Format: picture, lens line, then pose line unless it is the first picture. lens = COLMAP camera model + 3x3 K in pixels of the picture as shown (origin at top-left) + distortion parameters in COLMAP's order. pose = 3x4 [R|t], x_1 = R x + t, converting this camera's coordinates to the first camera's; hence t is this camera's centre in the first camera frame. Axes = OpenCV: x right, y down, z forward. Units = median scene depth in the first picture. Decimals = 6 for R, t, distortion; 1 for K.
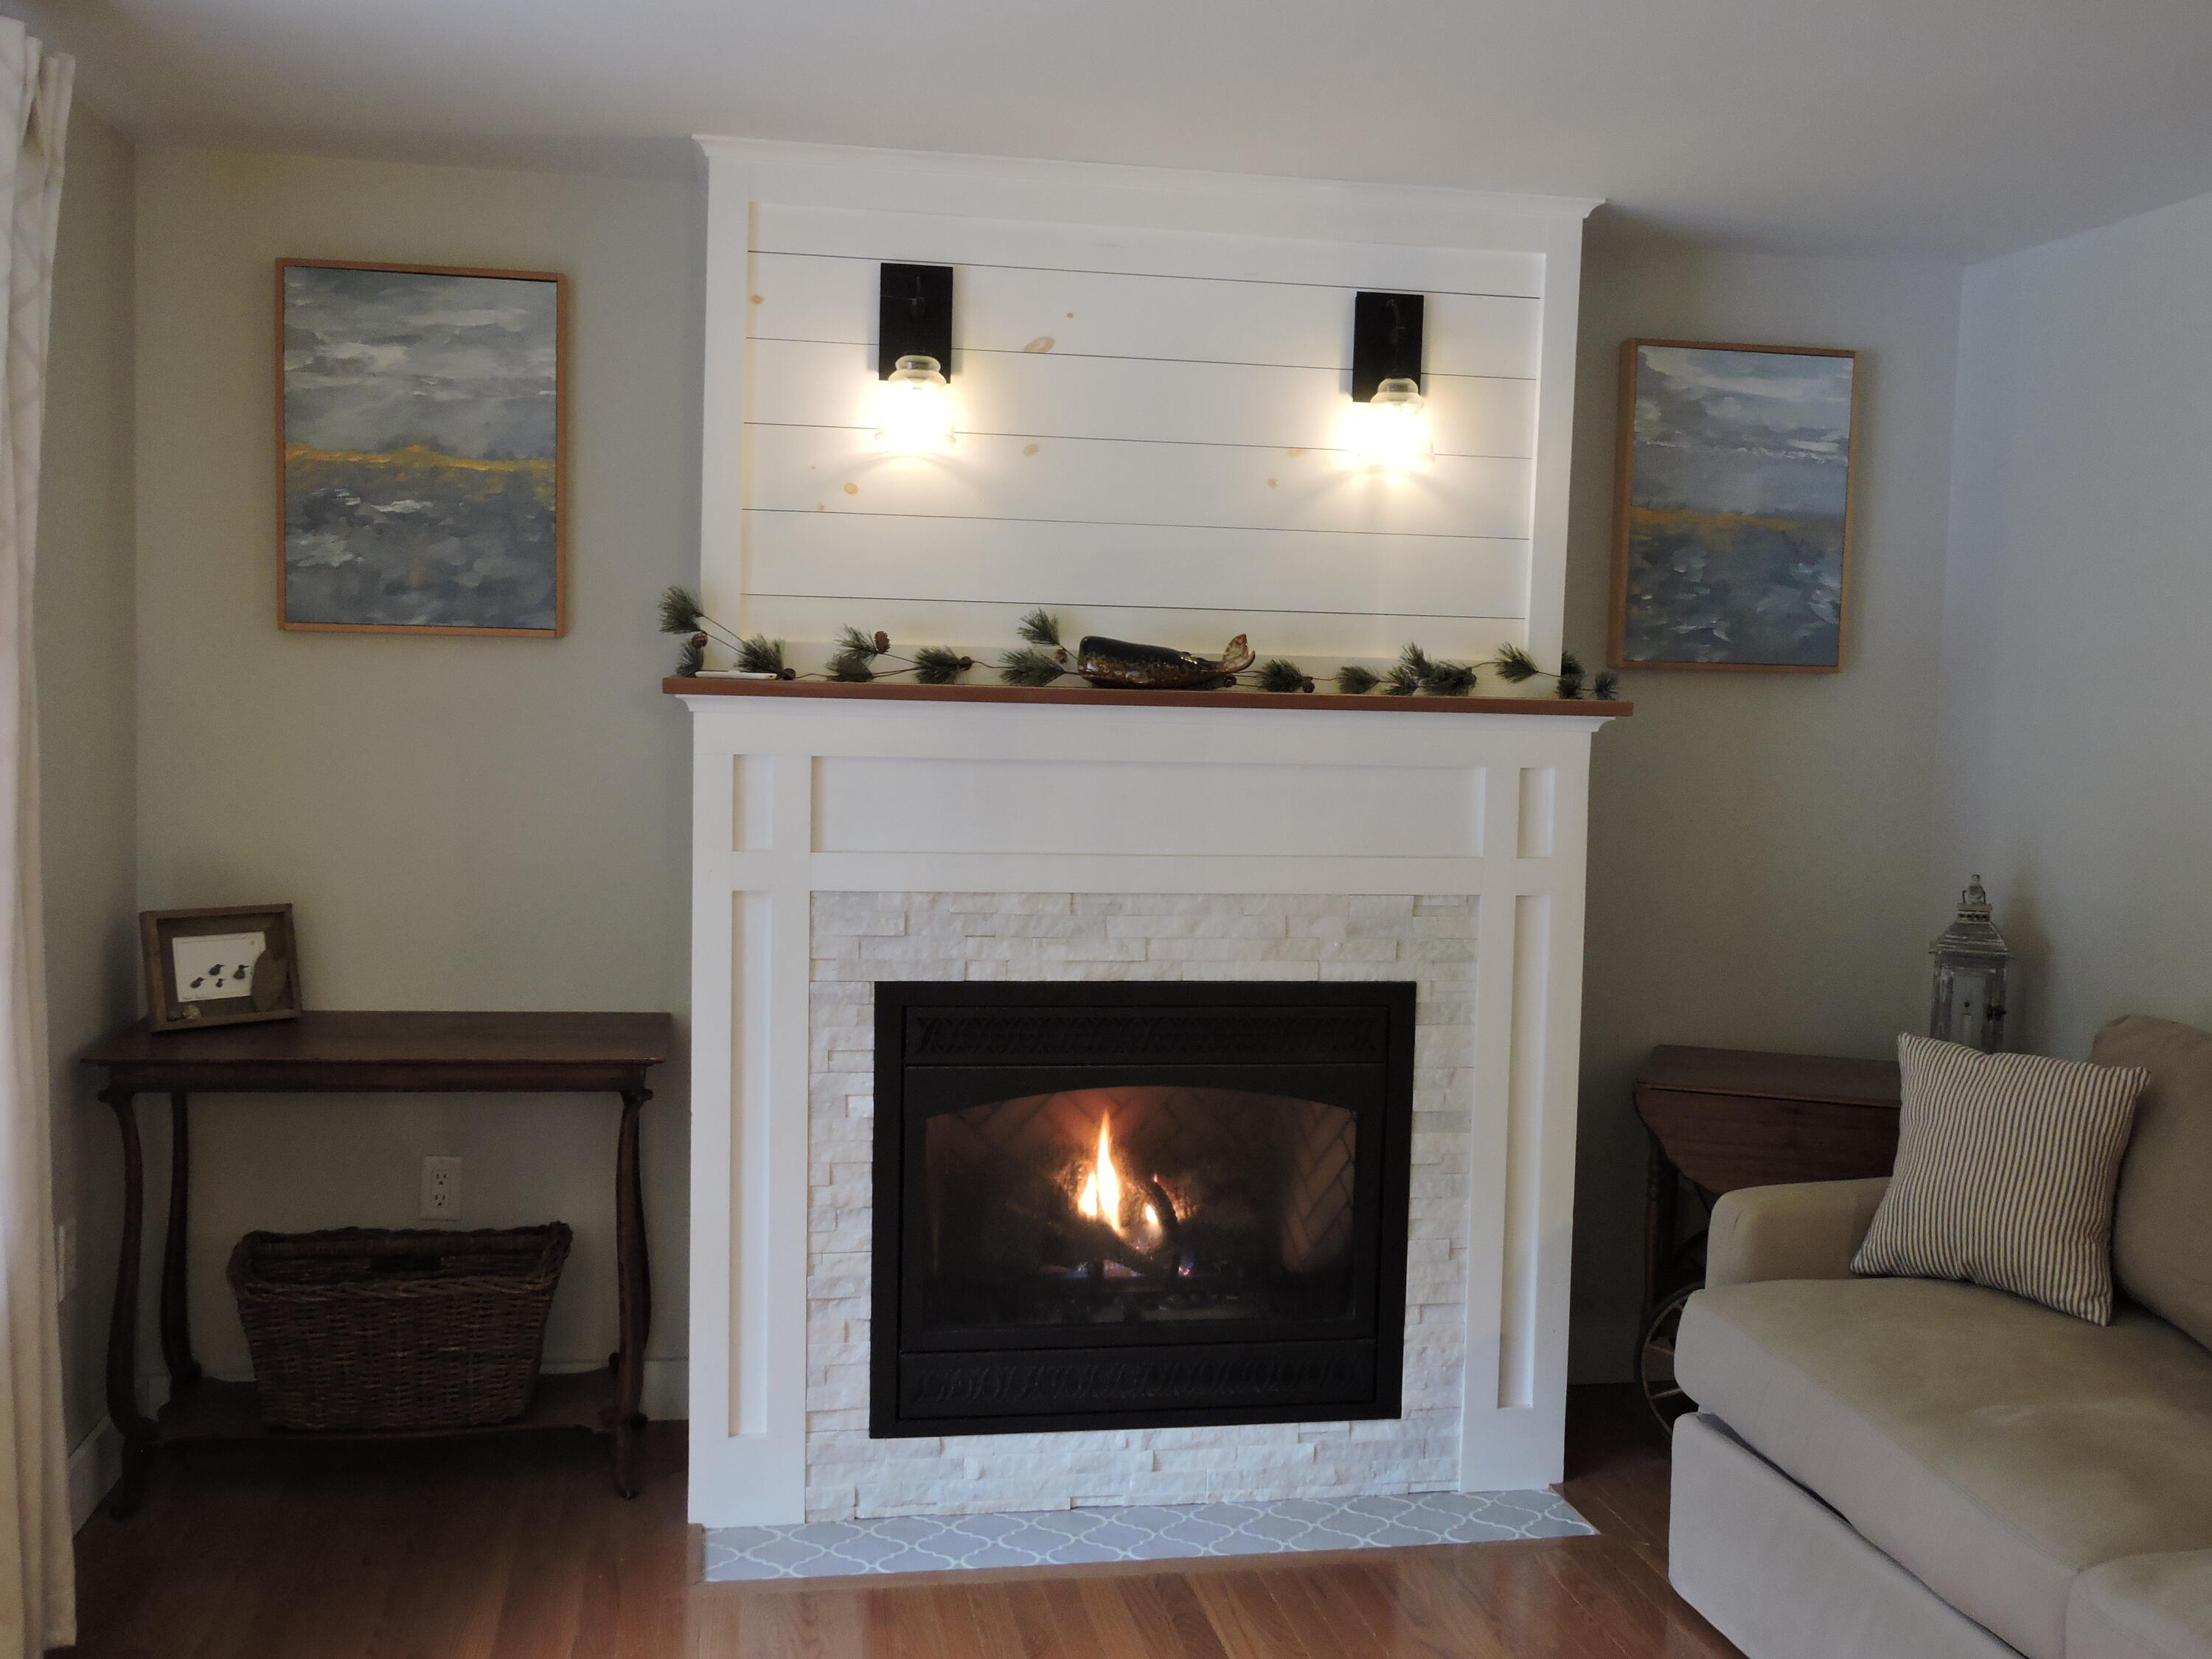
lens RADIAL K [[2119.2, 0, 1106.0], [0, 2119.2, 829.5], [0, 0, 1]] dist [-0.038983, 0.078930]
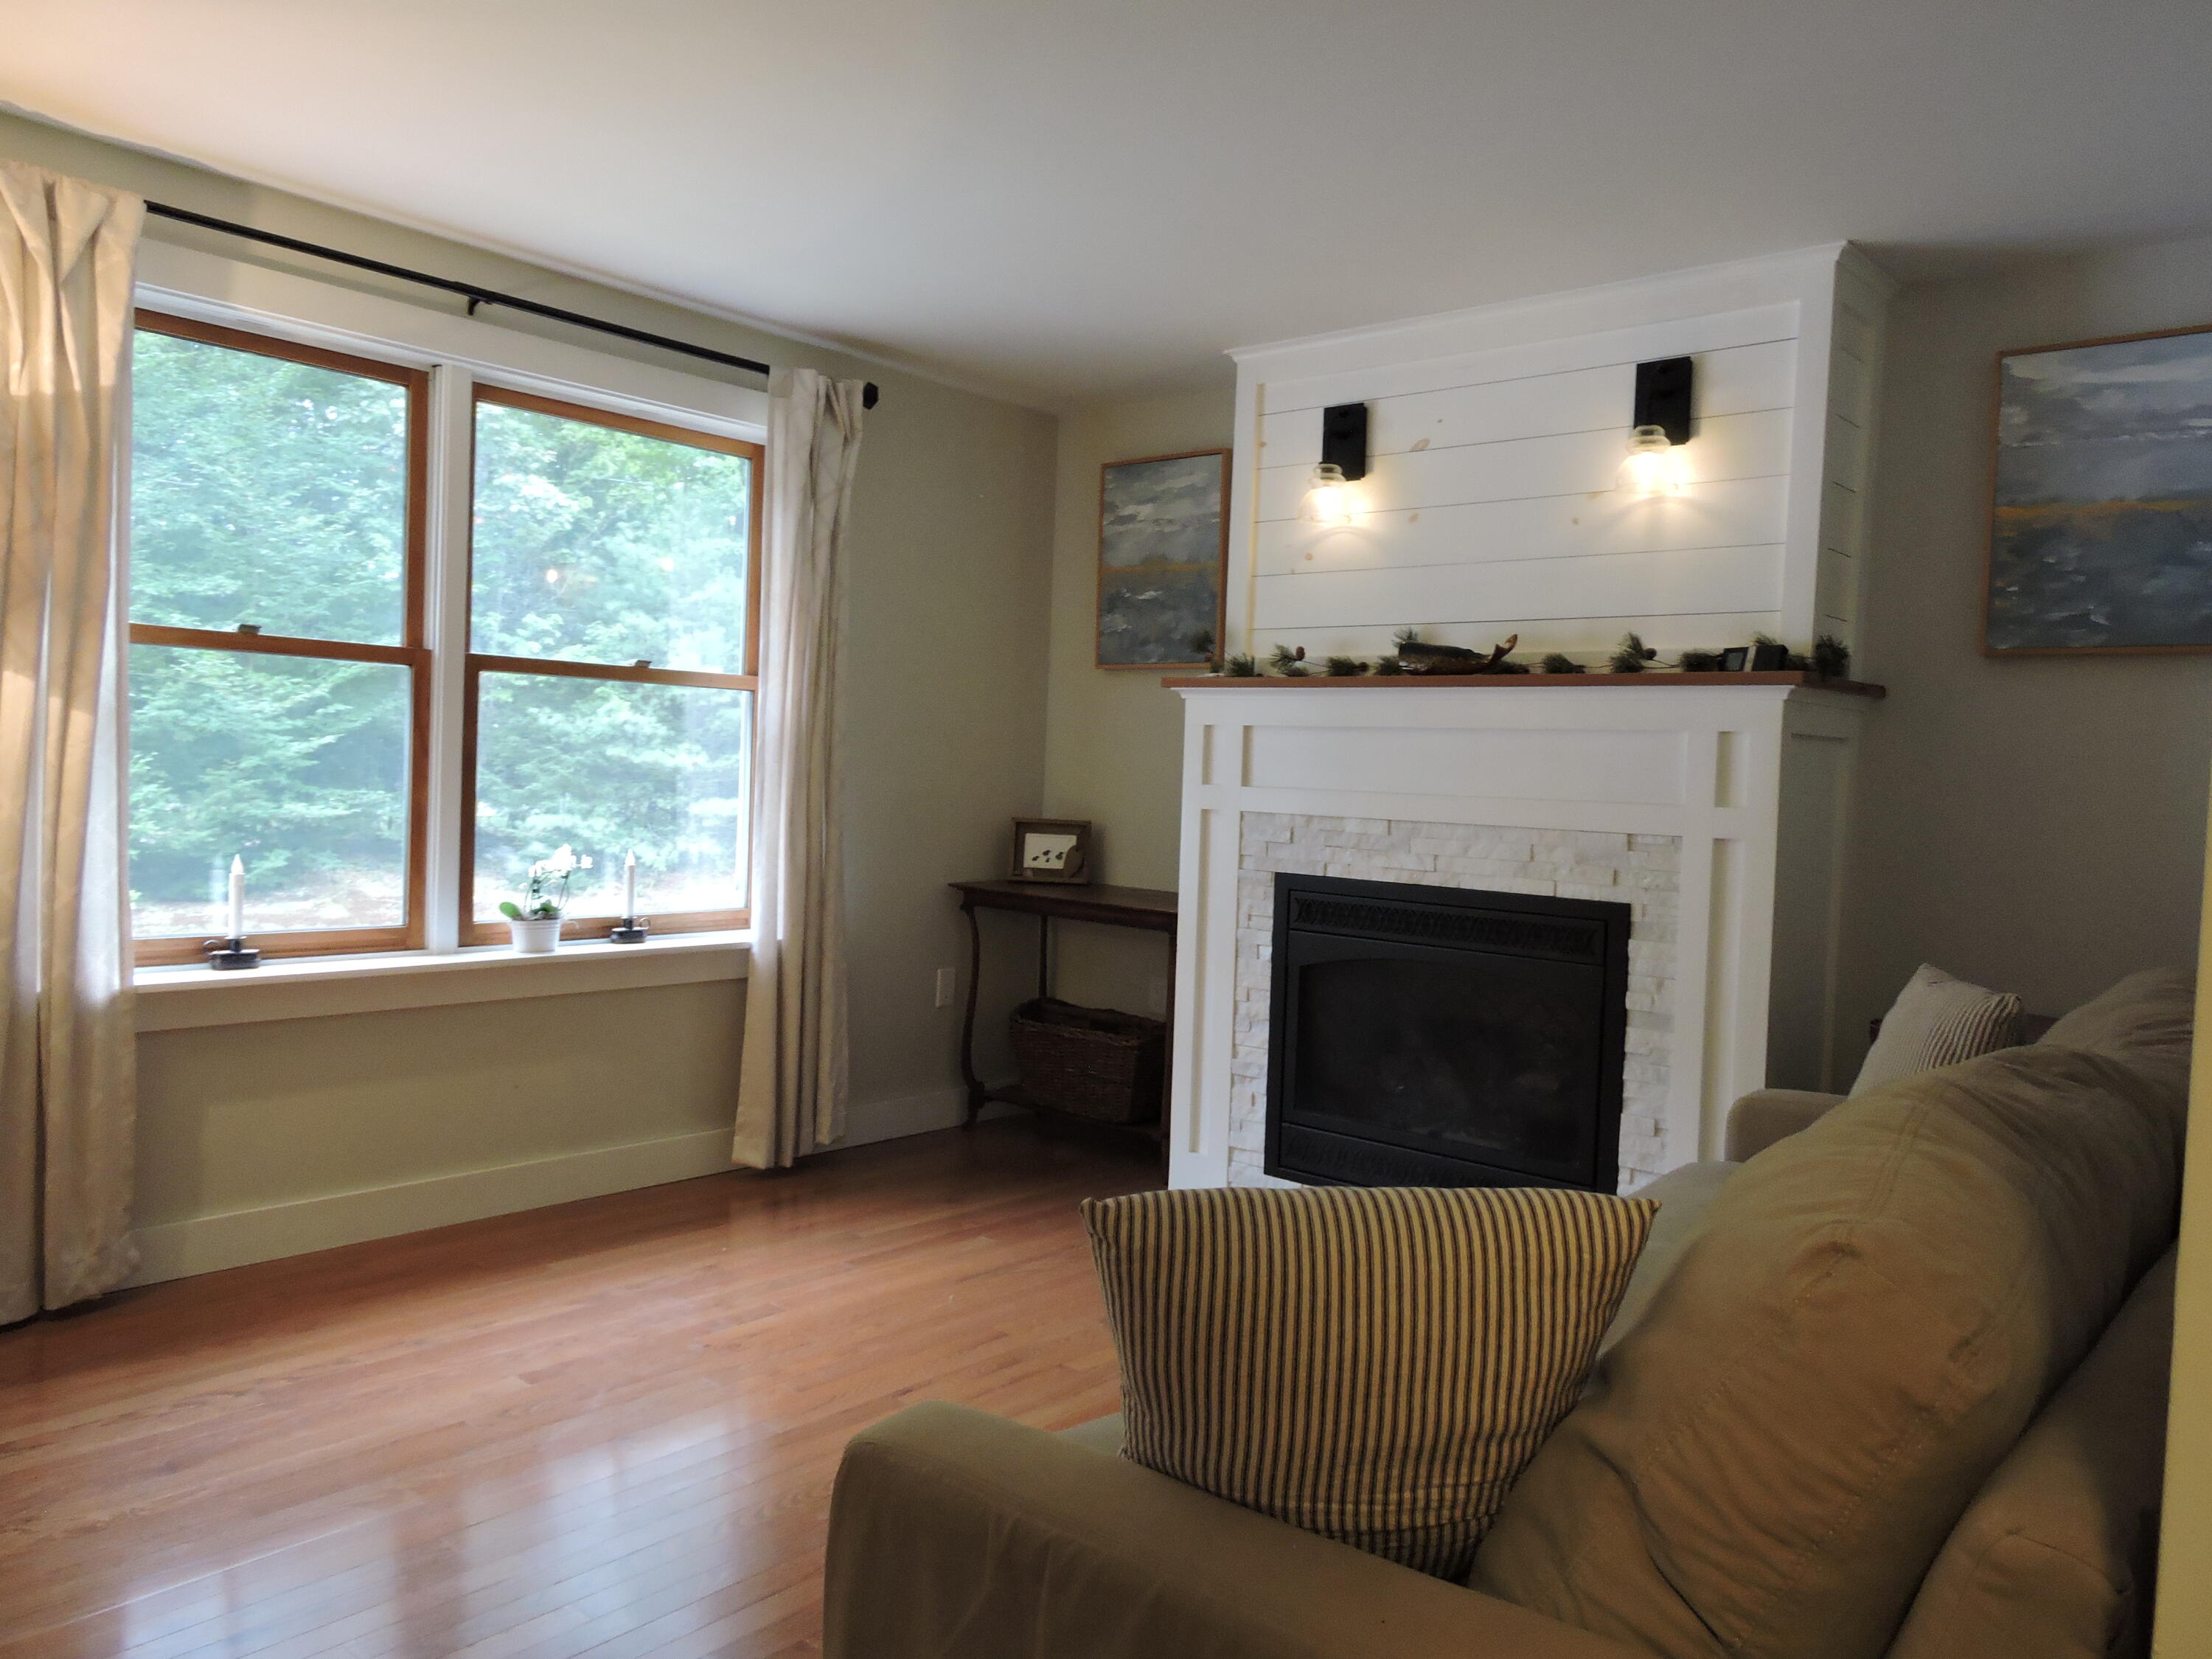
lens RADIAL K [[1575.8, 0, 1106.0], [0, 1575.8, 829.5], [0, 0, 1]] dist [-0.010887, -0.002271]
pose [[0.624133, 0.029963, -0.780744, 0.675547], [-0.074320, 0.997010, -0.021149, 0.070801], [0.777776, 0.071225, 0.624493, 0.178918]]
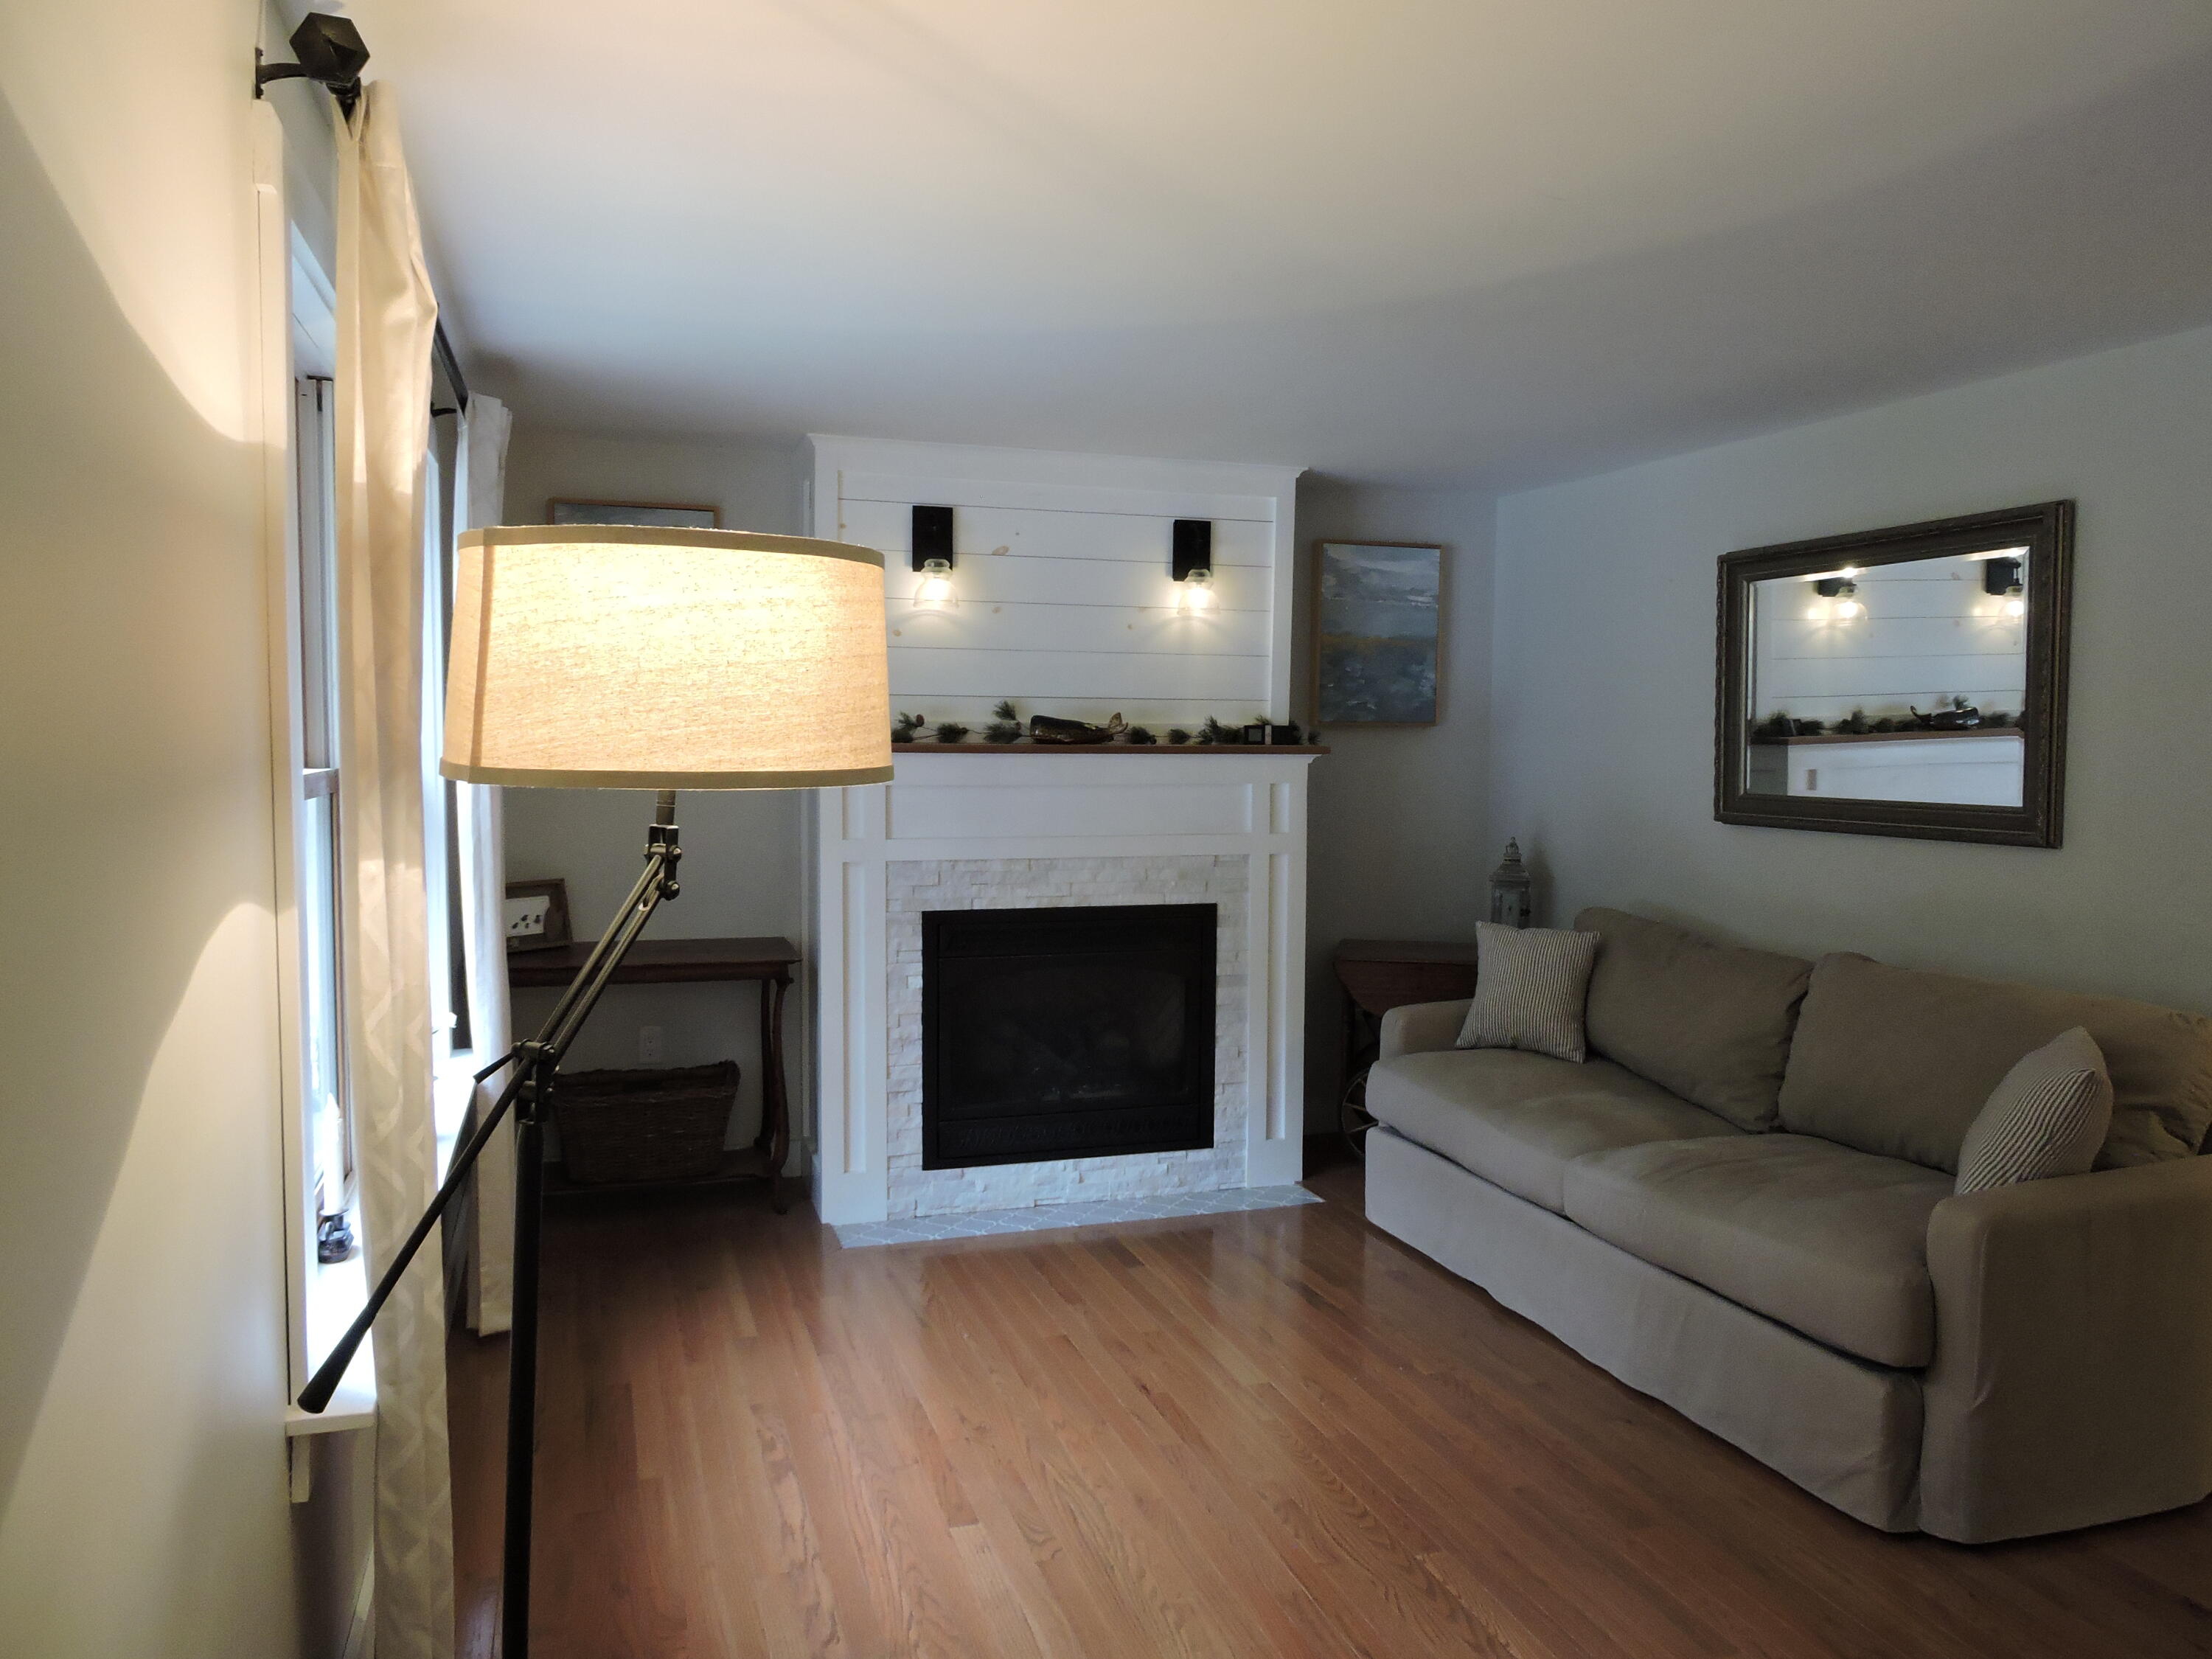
lens RADIAL K [[1575.3, 0, 1106.0], [0, 1575.3, 829.5], [0, 0, 1]] dist [0.002405, -0.001071]
pose [[0.990025, -0.024244, 0.138787, -0.131846], [0.024459, 0.999701, 0.000160, 0.006412], [-0.138750, 0.003237, 0.990322, -0.316700]]
